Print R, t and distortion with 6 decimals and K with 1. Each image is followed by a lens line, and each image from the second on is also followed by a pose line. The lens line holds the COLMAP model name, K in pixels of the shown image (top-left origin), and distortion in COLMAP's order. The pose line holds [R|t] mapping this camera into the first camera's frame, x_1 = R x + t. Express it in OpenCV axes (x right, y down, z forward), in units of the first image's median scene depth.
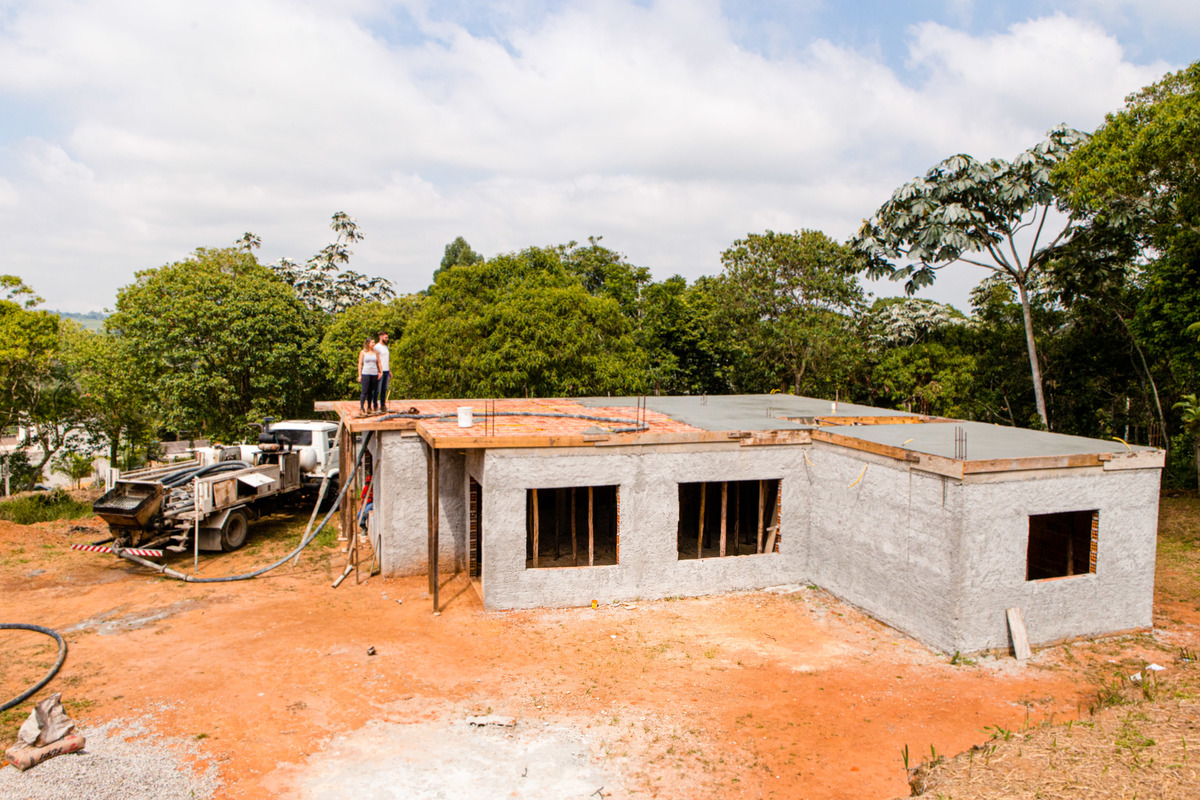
lens RADIAL K [[854.1, 0, 598.4], [0, 854.1, 378.5], [0, 0, 1]] dist [-0.007252, -0.001367]
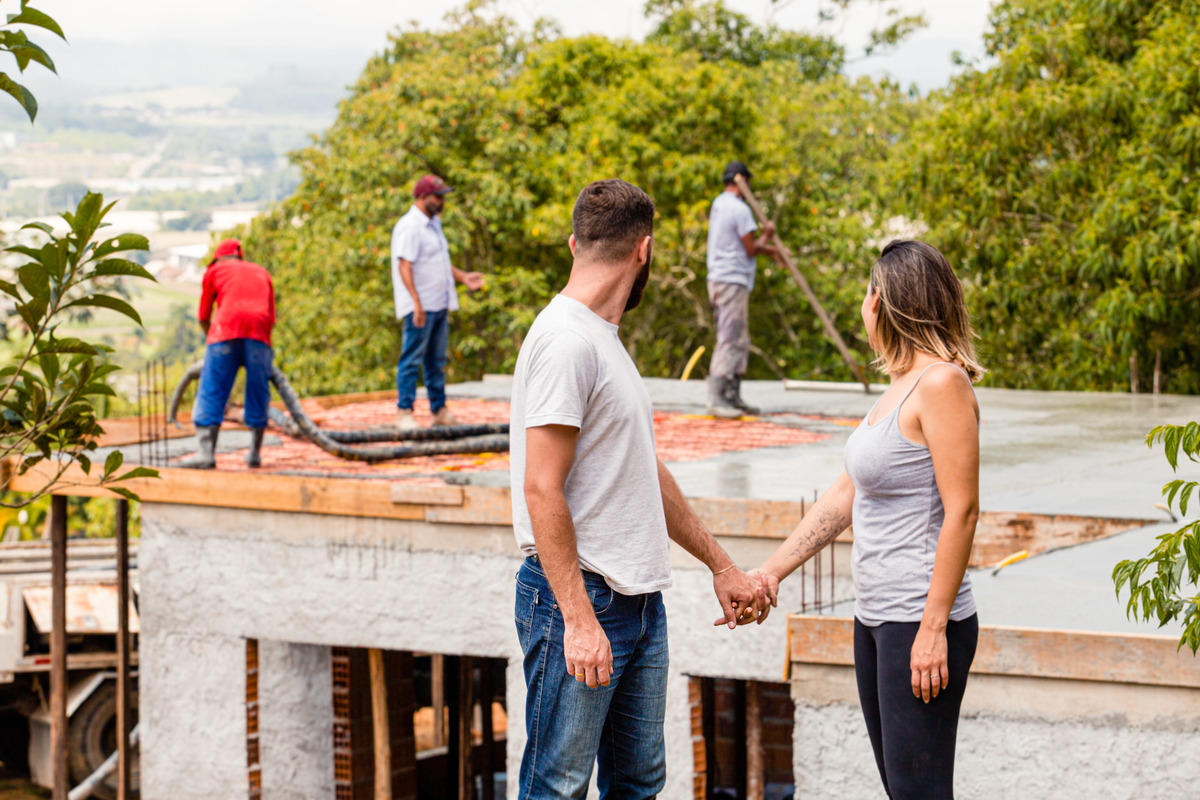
lens RADIAL K [[4220.8, 0, 584.0], [0, 4220.8, 402.3], [0, 0, 1]] dist [0.075133, 5.258458]
pose [[0.646790, 0.036431, -0.761797, 1.356998], [-0.026118, 0.999331, 0.025616, -0.004198], [0.762221, 0.003329, 0.647309, 0.073187]]
